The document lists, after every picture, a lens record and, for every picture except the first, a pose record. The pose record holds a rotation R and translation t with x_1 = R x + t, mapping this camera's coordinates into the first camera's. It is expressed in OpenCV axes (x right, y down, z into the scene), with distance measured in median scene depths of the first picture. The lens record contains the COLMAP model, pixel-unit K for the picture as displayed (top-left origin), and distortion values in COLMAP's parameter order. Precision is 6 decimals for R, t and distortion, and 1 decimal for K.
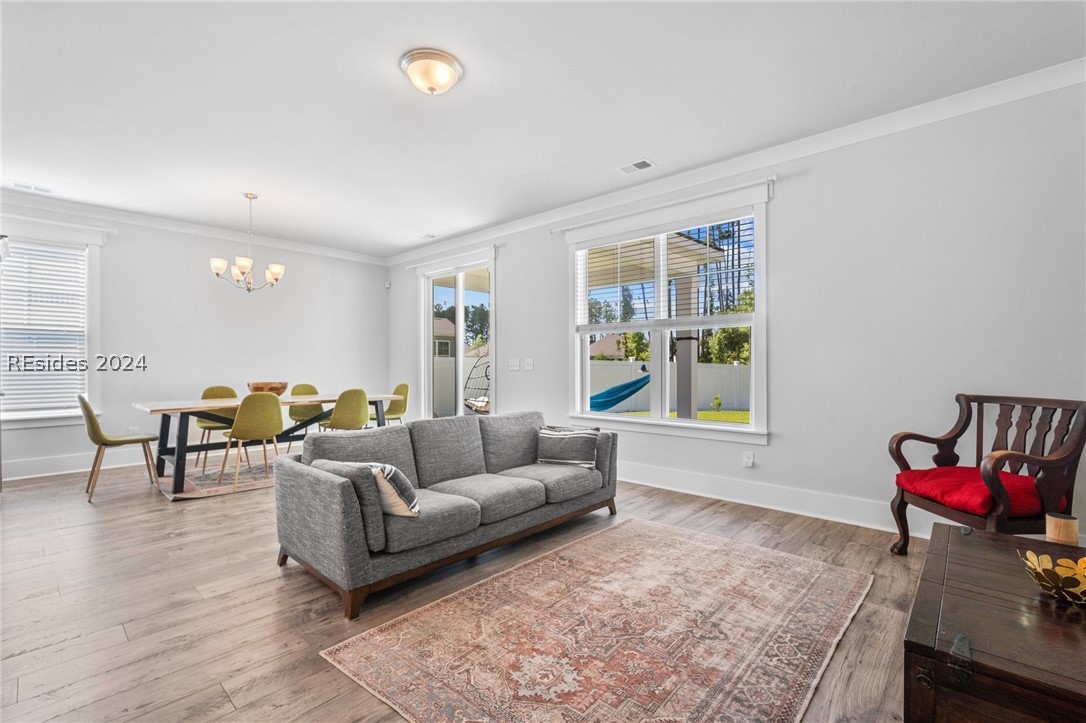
lens RADIAL K [[477.1, 0, 551.4], [0, 477.1, 364.2], [0, 0, 1]] dist [-0.011077, 0.002550]
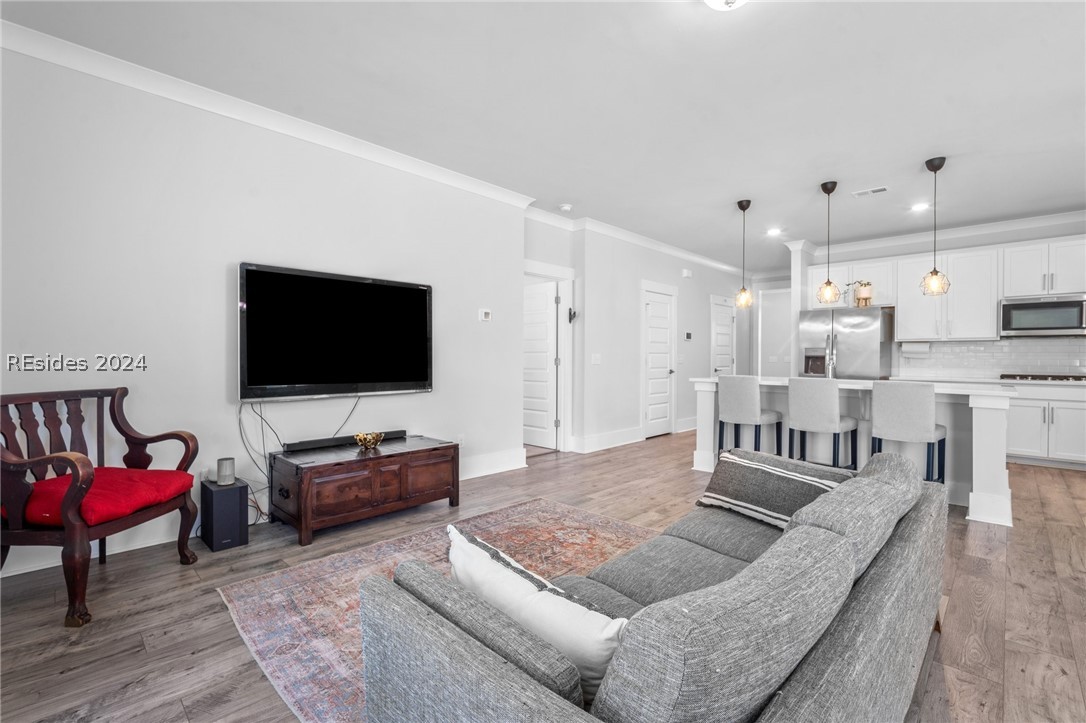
lens RADIAL K [[477.1, 0, 548.4], [0, 477.1, 363.2], [0, 0, 1]] dist [-0.011077, 0.002550]
pose [[-0.999216, -0.006464, 0.039060, 0.008737], [-0.005940, 0.999891, 0.013499, -0.003074], [-0.039143, 0.013257, -0.999146, 1.714304]]
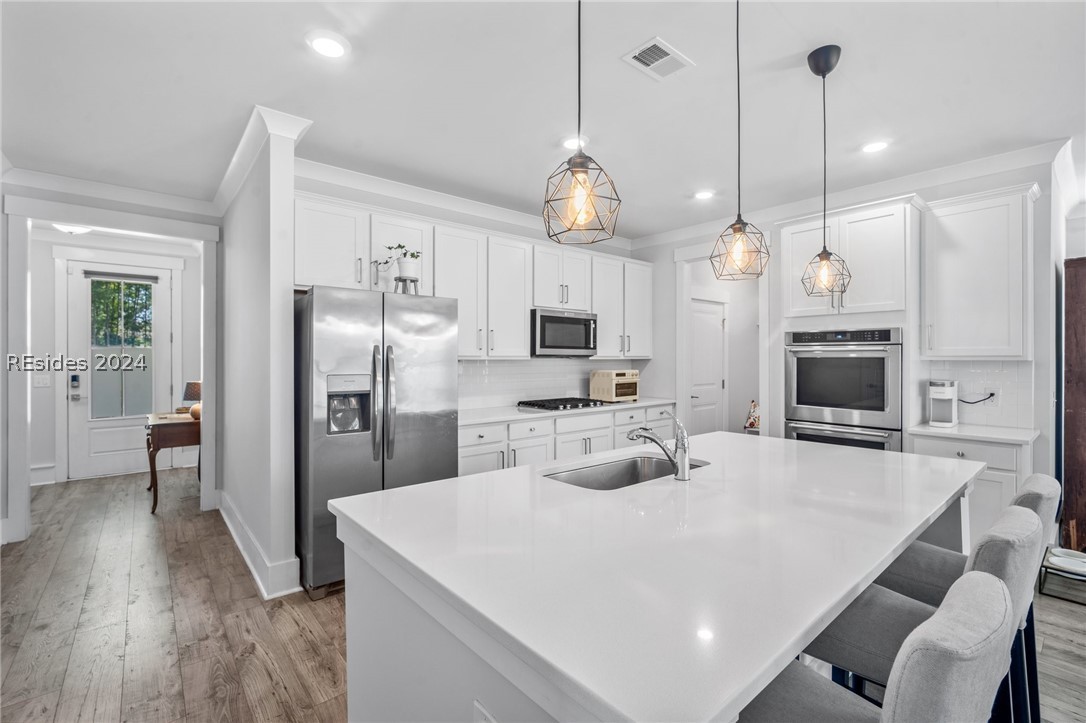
lens RADIAL K [[477.1, 0, 535.1], [0, 477.1, 360.0], [0, 0, 1]] dist [-0.011077, 0.002550]
pose [[-0.148976, 0.003167, -0.988836, -0.241829], [-0.003101, 0.999988, 0.003670, -0.089185], [0.988836, 0.003613, -0.148964, -0.099359]]
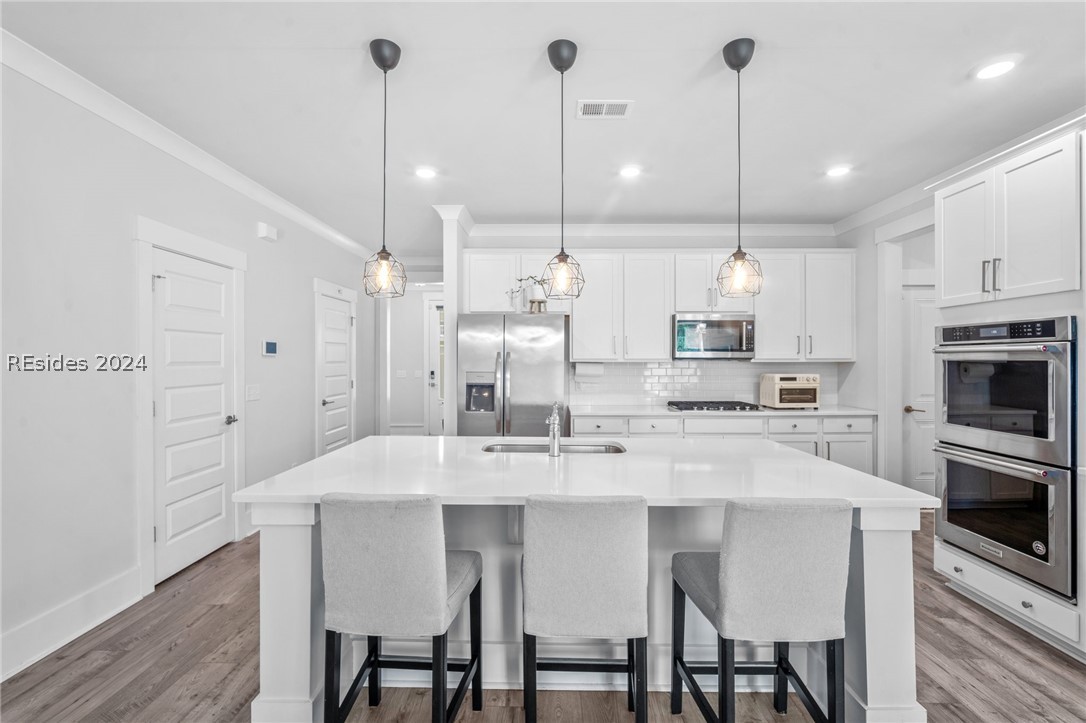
lens RADIAL K [[477.1, 0, 540.2], [0, 477.1, 356.6], [0, 0, 1]] dist [-0.011077, 0.002550]
pose [[-0.754619, -0.005769, -0.656138, -0.345868], [-0.002882, 0.999981, -0.005477, -0.093430], [0.656157, -0.002242, -0.754621, 0.620737]]
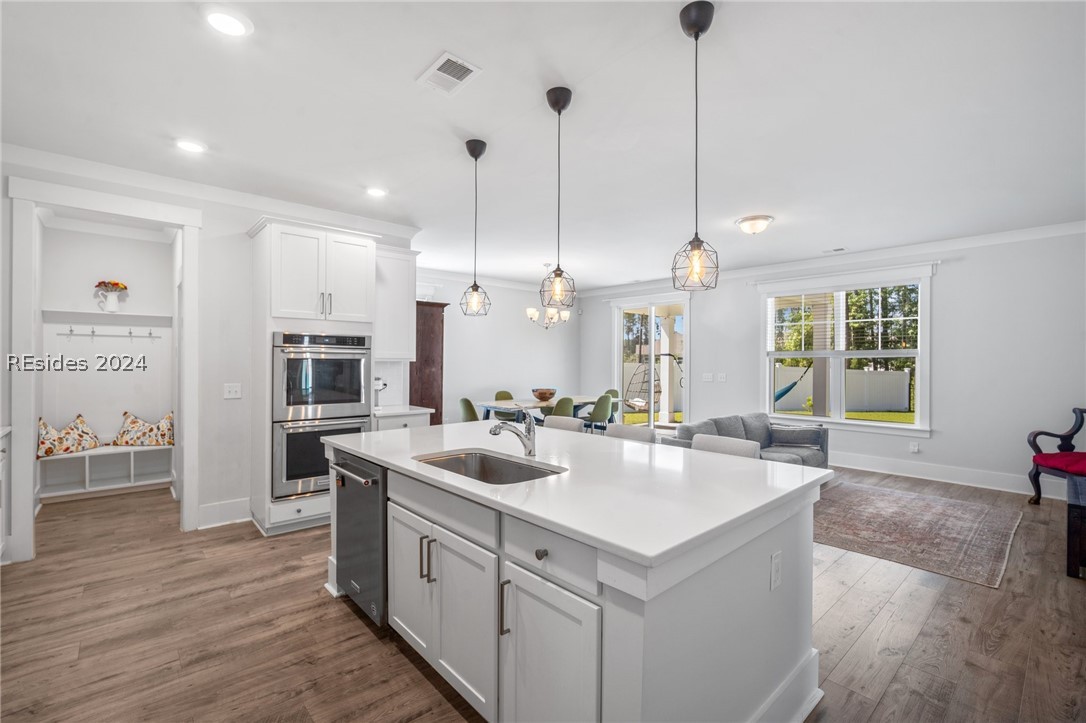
lens RADIAL K [[477.1, 0, 546.6], [0, 477.1, 362.3], [0, 0, 1]] dist [-0.011077, 0.002550]
pose [[0.994803, 0.006328, -0.101625, -0.810629], [-0.005936, 0.999974, 0.004160, -0.092858], [0.101649, -0.003535, 0.994814, -0.828329]]
